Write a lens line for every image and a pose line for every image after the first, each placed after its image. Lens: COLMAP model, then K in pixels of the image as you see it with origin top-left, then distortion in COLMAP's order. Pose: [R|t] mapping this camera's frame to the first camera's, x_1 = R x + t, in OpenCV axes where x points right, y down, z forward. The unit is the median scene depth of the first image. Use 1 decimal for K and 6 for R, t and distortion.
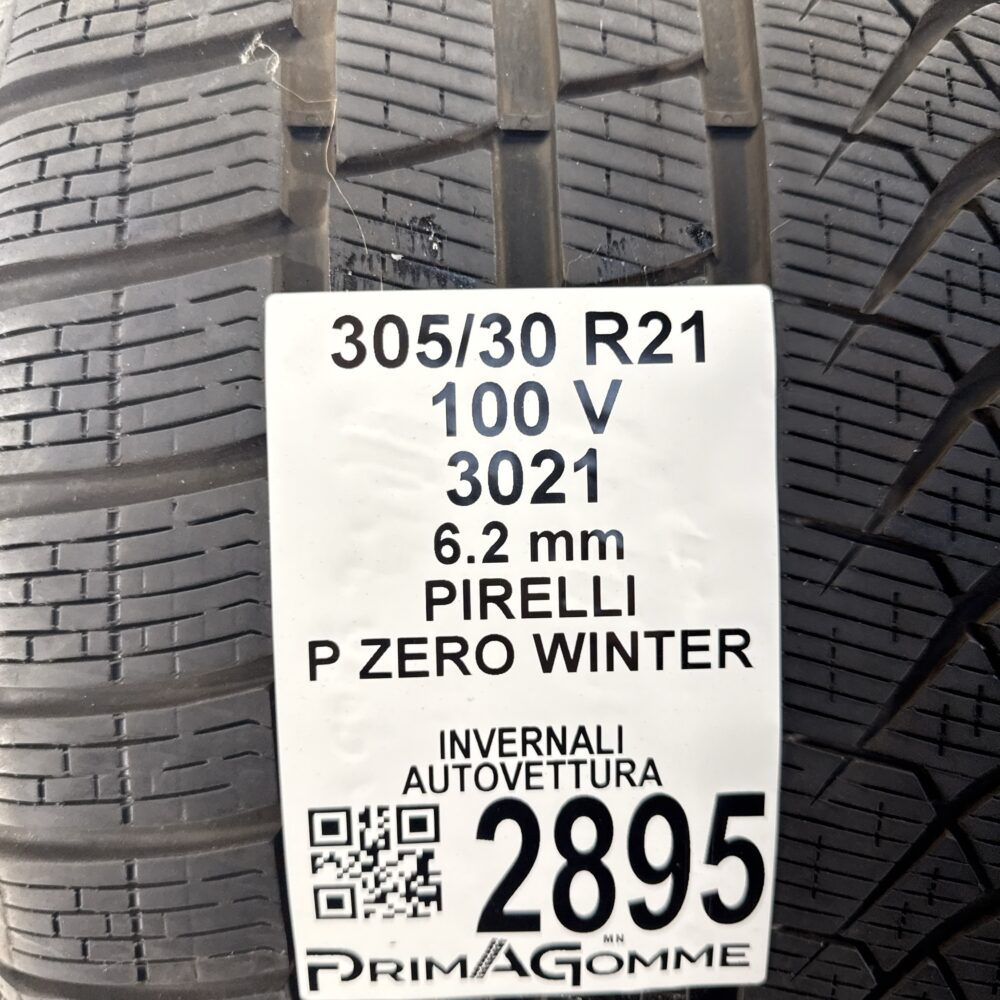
lens RADIAL K [[910.5, 0, 504.1], [0, 910.5, 489.5], [0, 0, 1]] dist [0.119032, -0.257887]
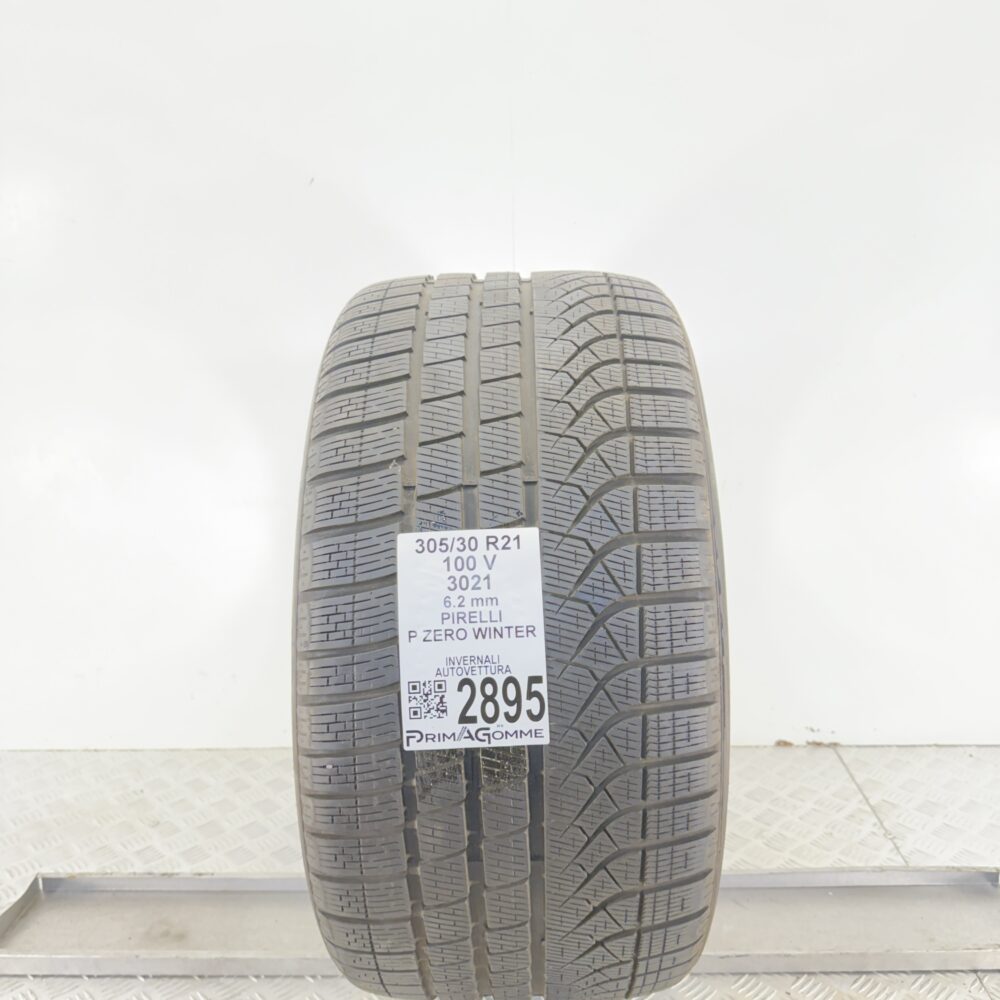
lens RADIAL K [[910.5, 0, 504.1], [0, 910.5, 489.5], [0, 0, 1]] dist [0.119032, -0.257887]
pose [[0.998218, -0.029114, -0.052097, 0.341114], [0.017606, 0.977746, -0.209052, 0.363727], [0.057024, 0.207763, 0.976516, -2.441905]]
